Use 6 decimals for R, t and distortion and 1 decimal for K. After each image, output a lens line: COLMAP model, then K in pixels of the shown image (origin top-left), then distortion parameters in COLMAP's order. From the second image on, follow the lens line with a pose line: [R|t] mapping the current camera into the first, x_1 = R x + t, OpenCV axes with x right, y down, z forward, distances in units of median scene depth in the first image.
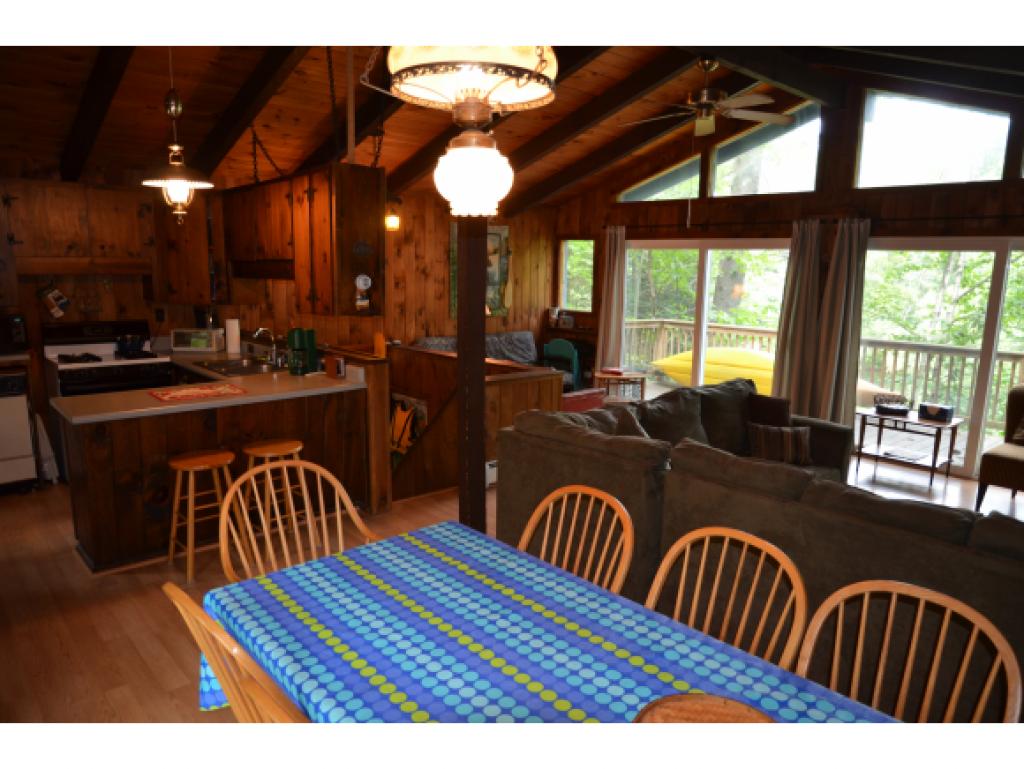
lens RADIAL K [[691.5, 0, 539.2], [0, 691.5, 390.6], [0, 0, 1]] dist [-0.029704, 0.015506]
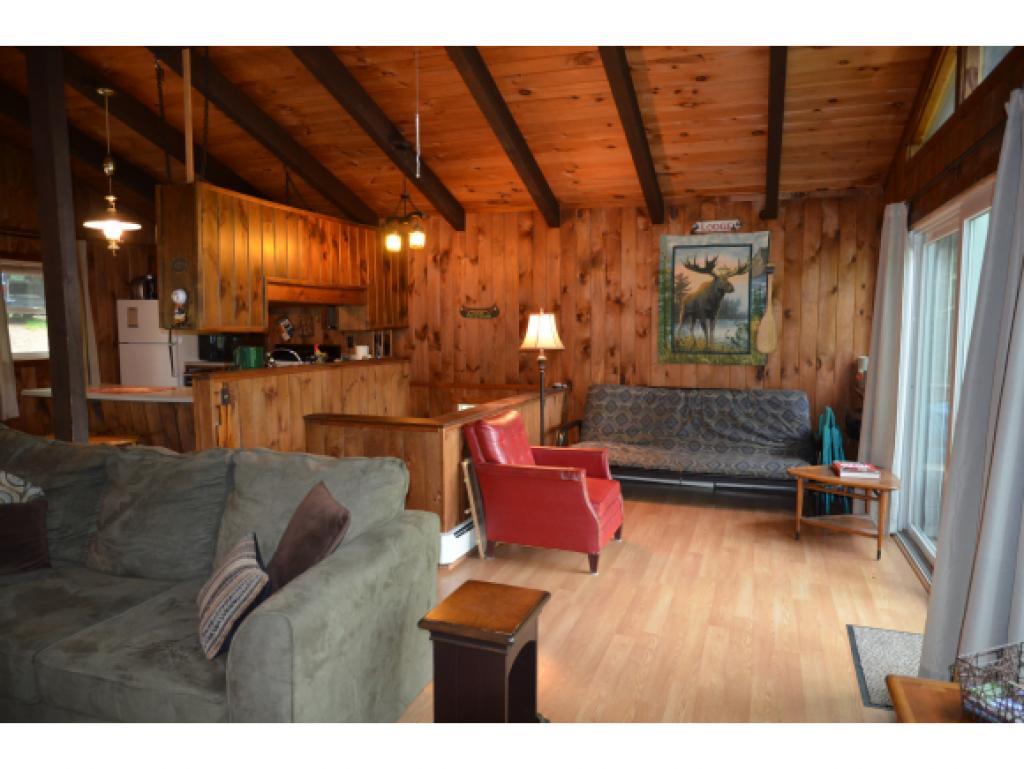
lens RADIAL K [[691.5, 0, 517.1], [0, 691.5, 383.0], [0, 0, 1]] dist [-0.029704, 0.015506]
pose [[0.462131, 0.057526, -0.884944, 0.522788], [-0.151206, 0.988393, -0.014711, -0.054590], [0.873826, 0.140607, 0.465465, 0.585855]]
